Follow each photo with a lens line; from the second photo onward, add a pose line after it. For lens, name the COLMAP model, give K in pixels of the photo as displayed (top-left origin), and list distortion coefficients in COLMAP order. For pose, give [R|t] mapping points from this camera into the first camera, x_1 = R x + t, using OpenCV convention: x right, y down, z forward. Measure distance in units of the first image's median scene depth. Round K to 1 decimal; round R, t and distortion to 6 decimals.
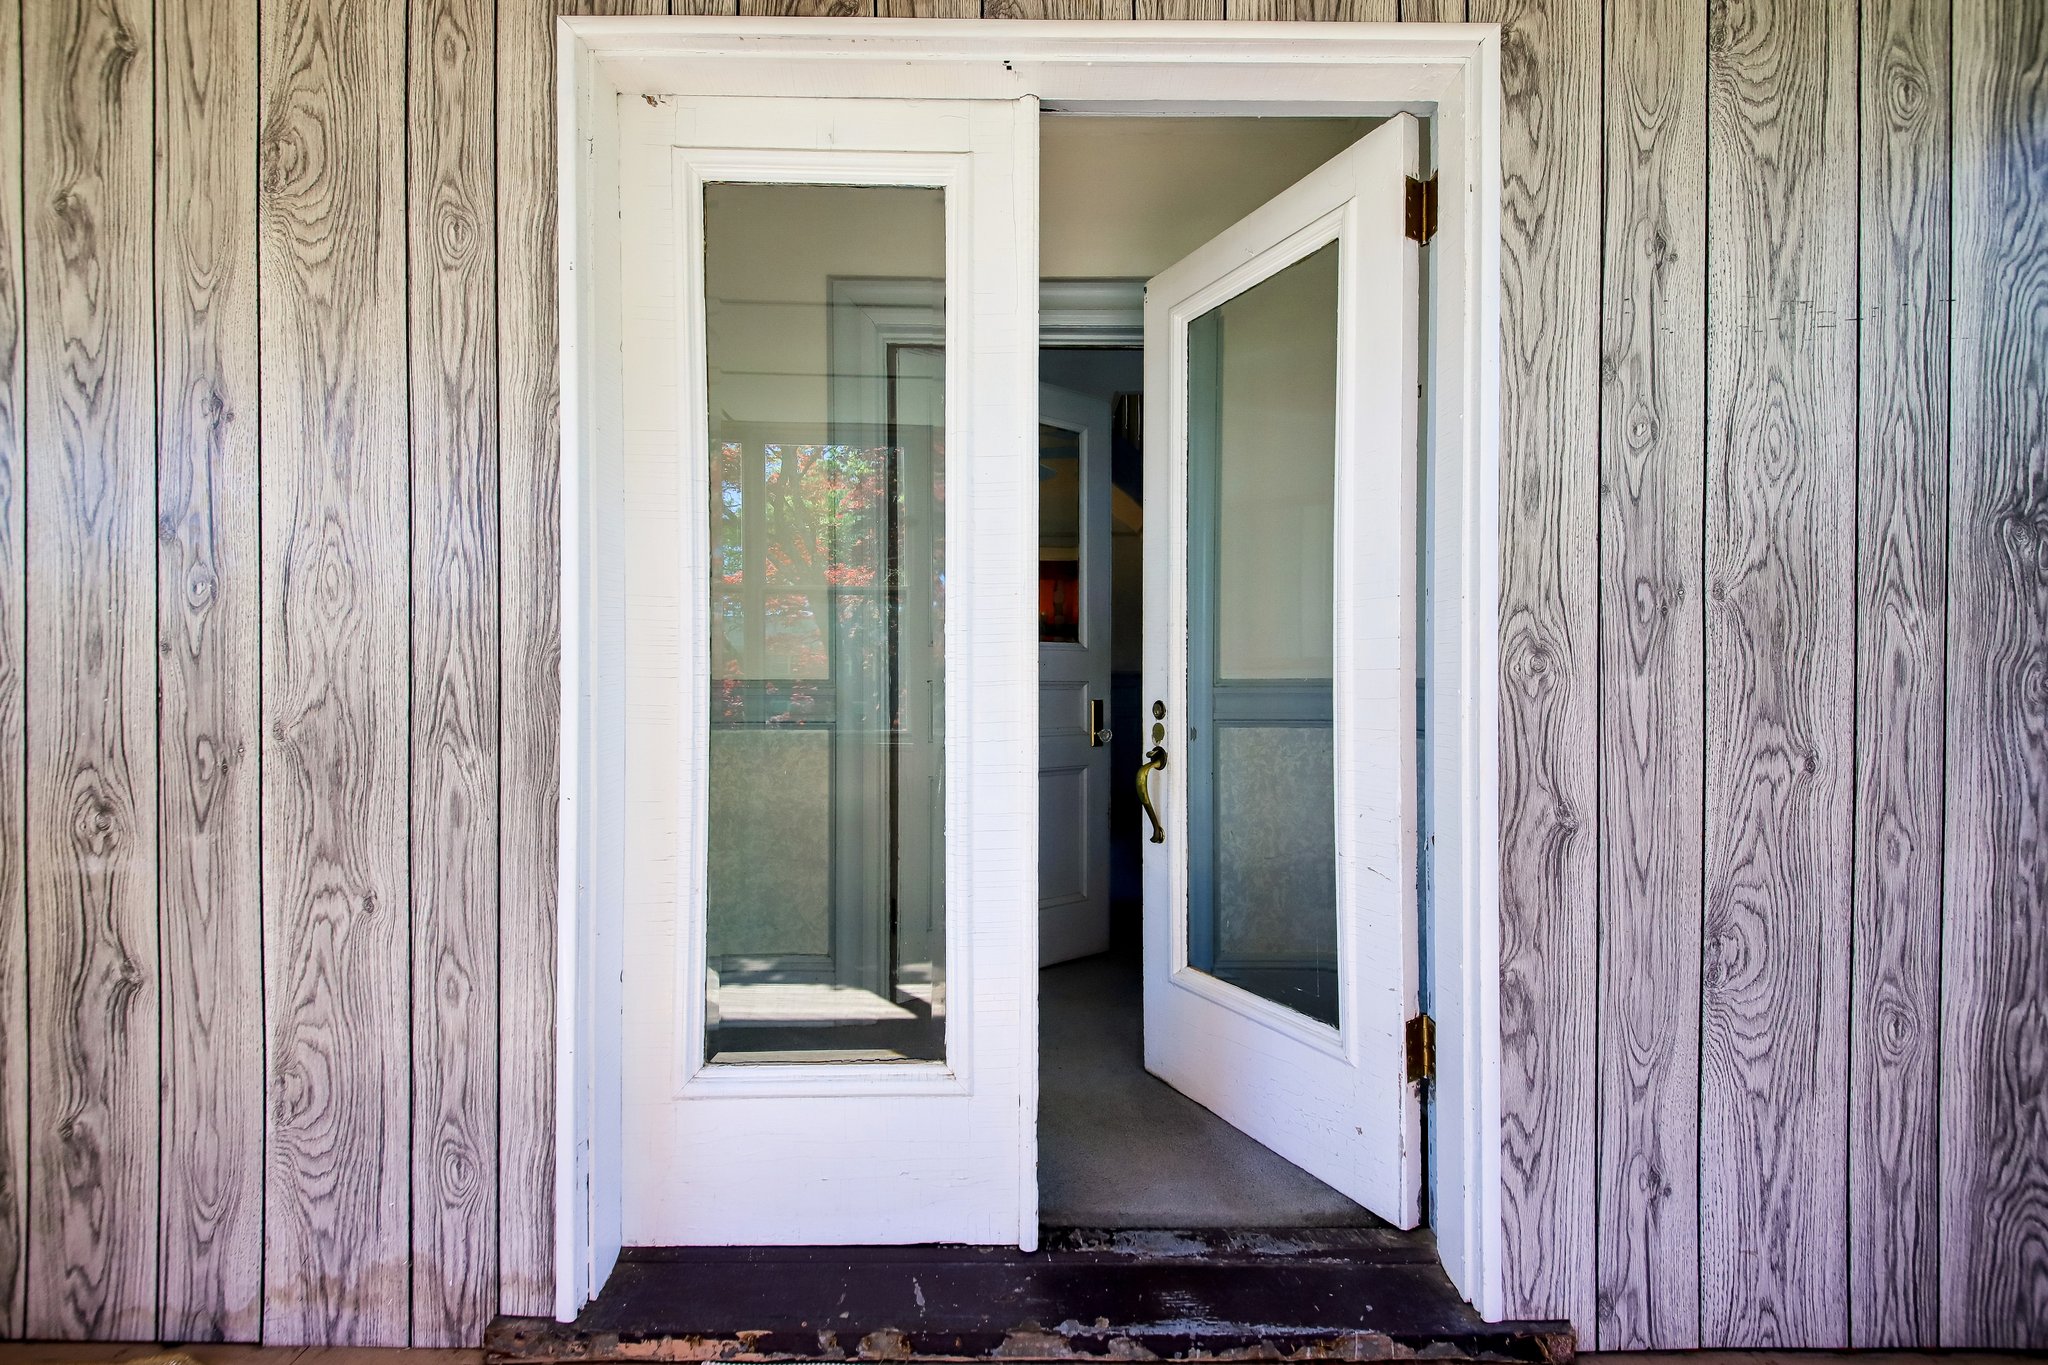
lens RADIAL K [[800.7, 0, 1024.0], [0, 800.7, 682.5], [0, 0, 1]] dist [-0.003649, -0.000202]
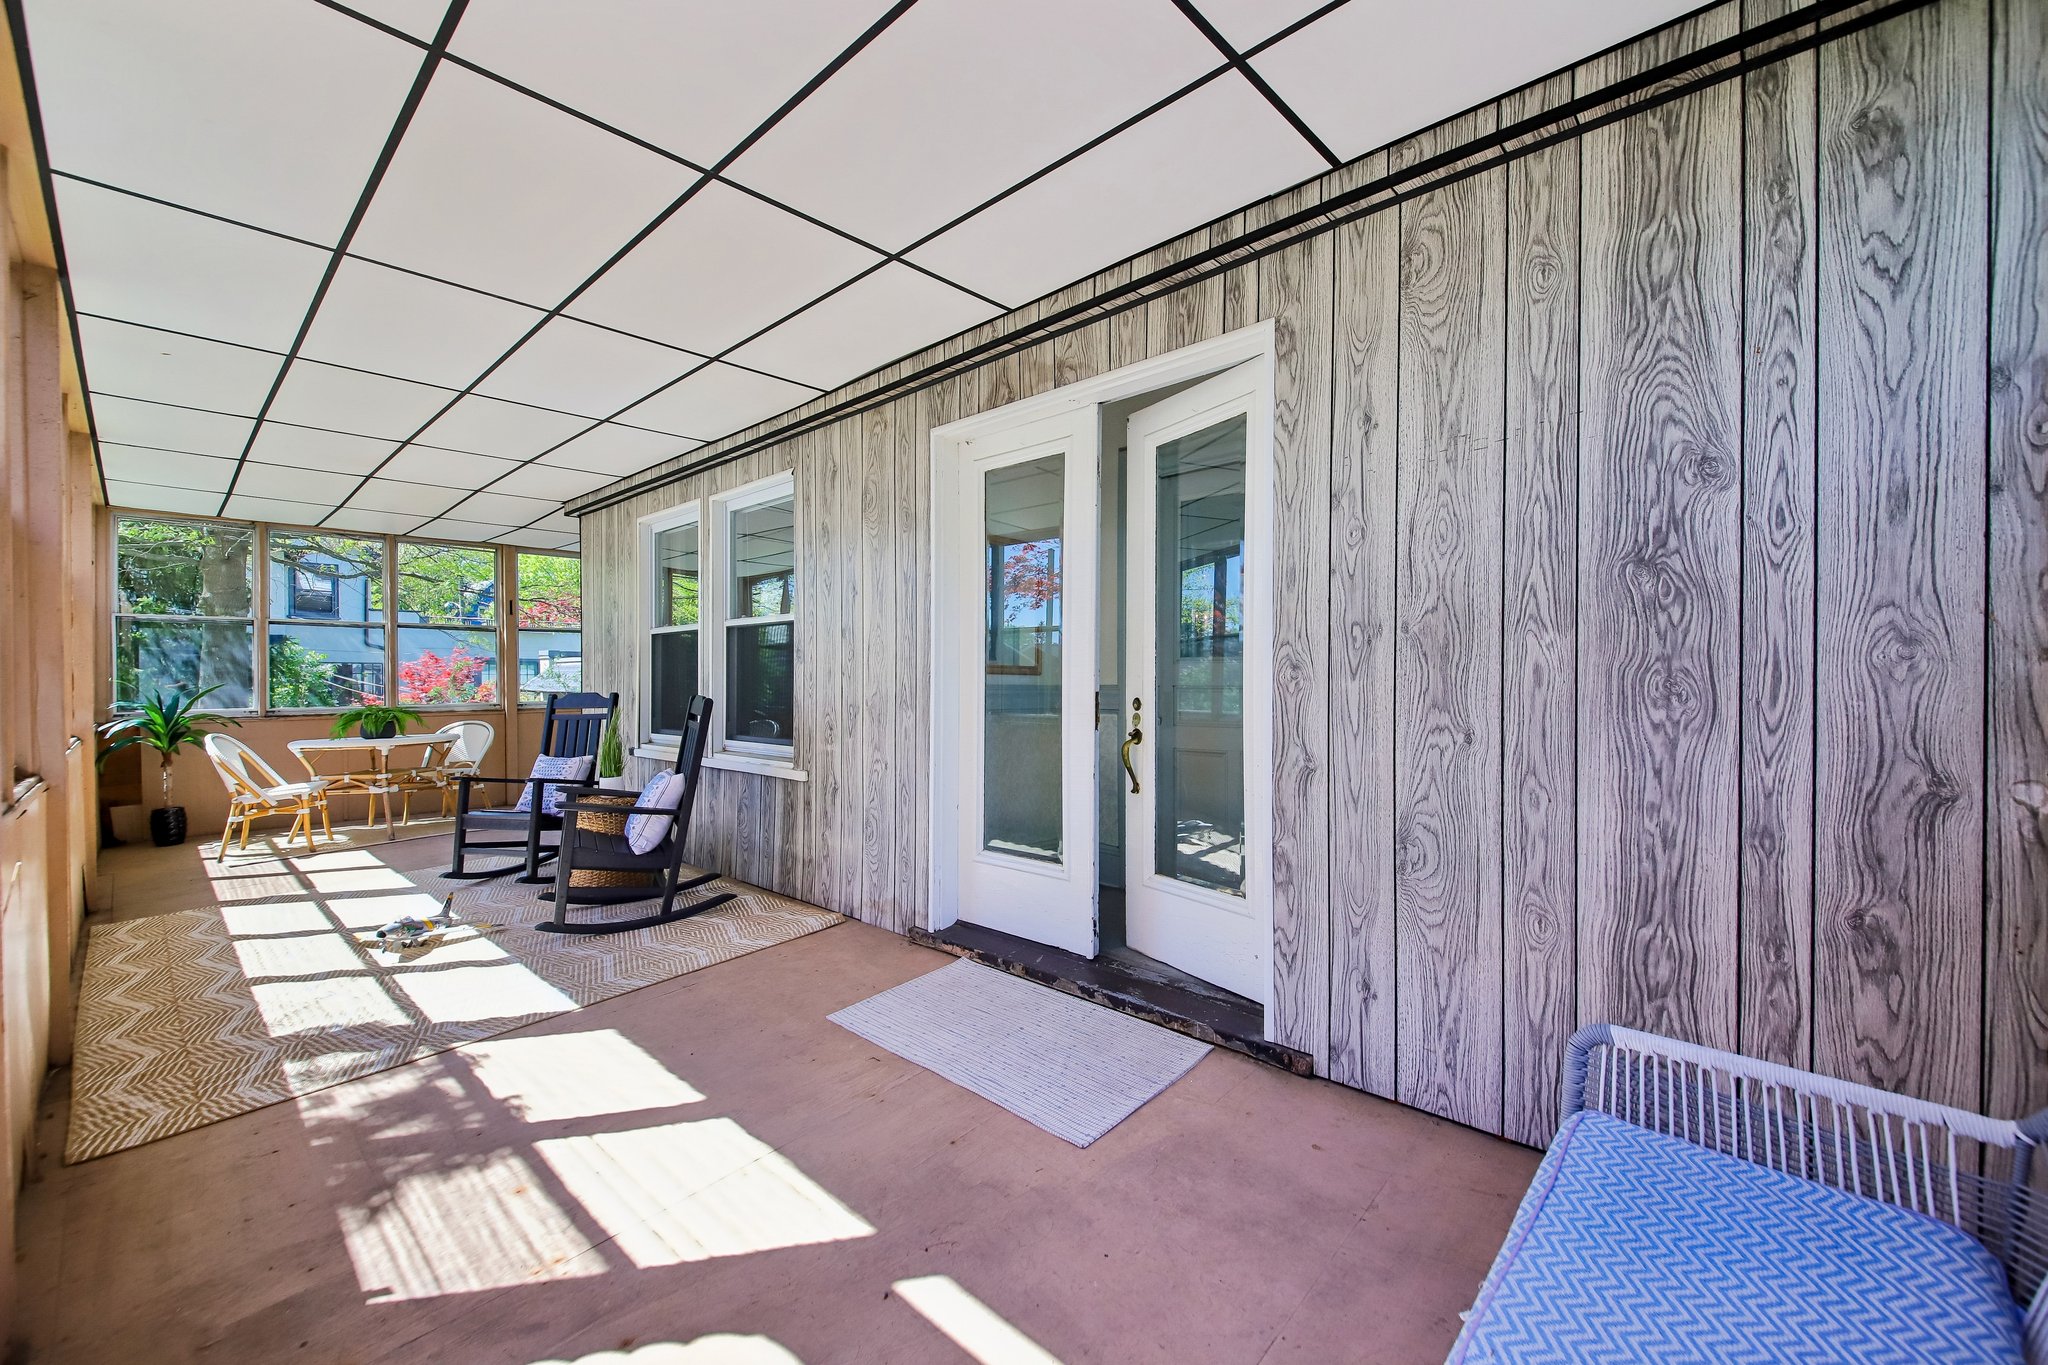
lens RADIAL K [[800.7, 0, 1024.0], [0, 800.7, 682.5], [0, 0, 1]] dist [-0.003649, -0.000202]
pose [[0.733042, -0.003900, -0.680173, 1.401516], [-0.002424, 0.999962, -0.008346, 0.010699], [0.680179, 0.007767, 0.733004, -0.695277]]
